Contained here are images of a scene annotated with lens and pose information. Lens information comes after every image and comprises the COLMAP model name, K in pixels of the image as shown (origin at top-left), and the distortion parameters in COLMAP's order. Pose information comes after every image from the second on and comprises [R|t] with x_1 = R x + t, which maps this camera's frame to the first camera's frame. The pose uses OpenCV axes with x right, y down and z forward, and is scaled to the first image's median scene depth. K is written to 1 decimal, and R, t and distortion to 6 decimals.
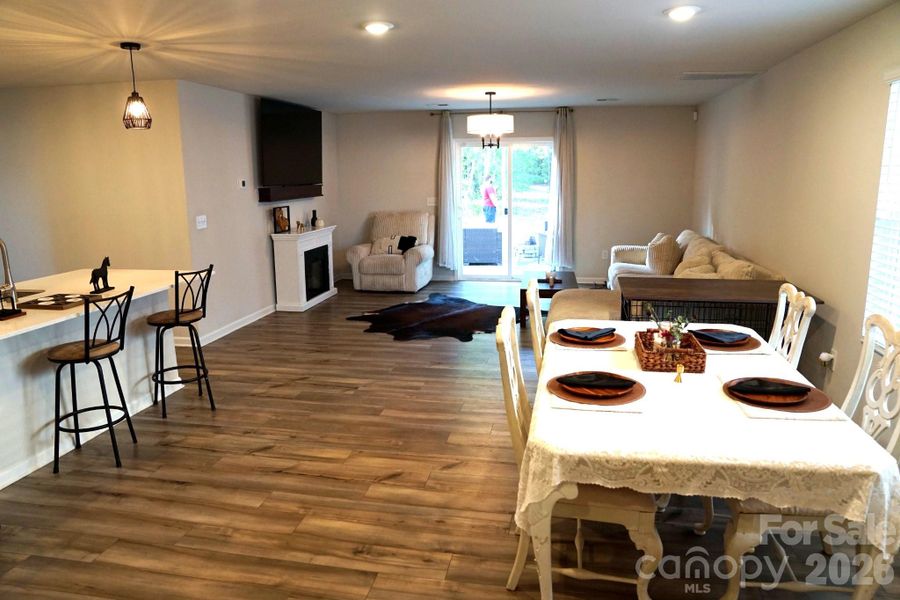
lens RADIAL K [[626.1, 0, 447.3], [0, 626.1, 305.8], [0, 0, 1]] dist [-0.120700, 0.086545]
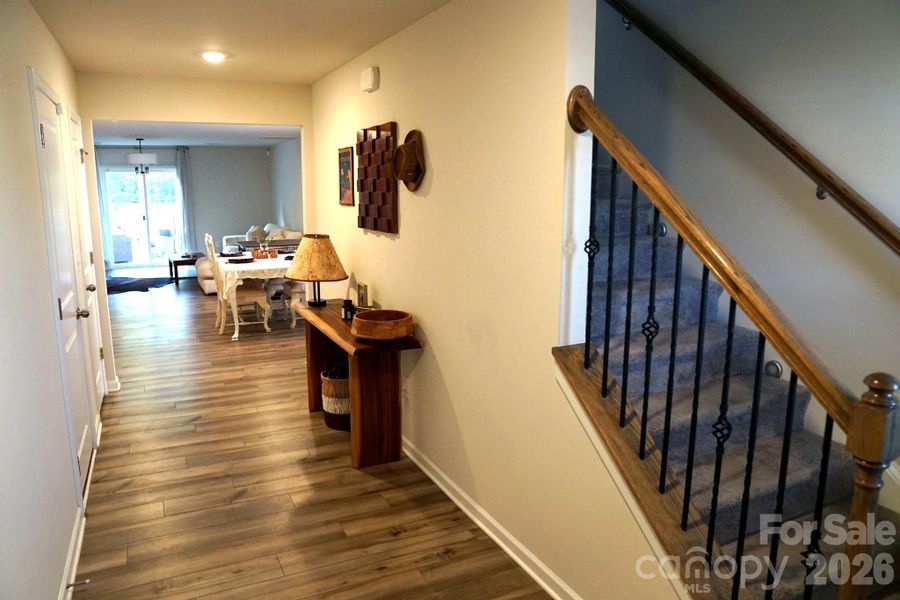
lens RADIAL K [[626.1, 0, 452.6], [0, 626.1, 299.6], [0, 0, 1]] dist [-0.120700, 0.086545]
pose [[0.795538, -0.089169, 0.599306, -0.886101], [0.110415, 0.993885, 0.001309, 0.499450], [-0.595758, 0.065131, 0.800519, -2.324584]]
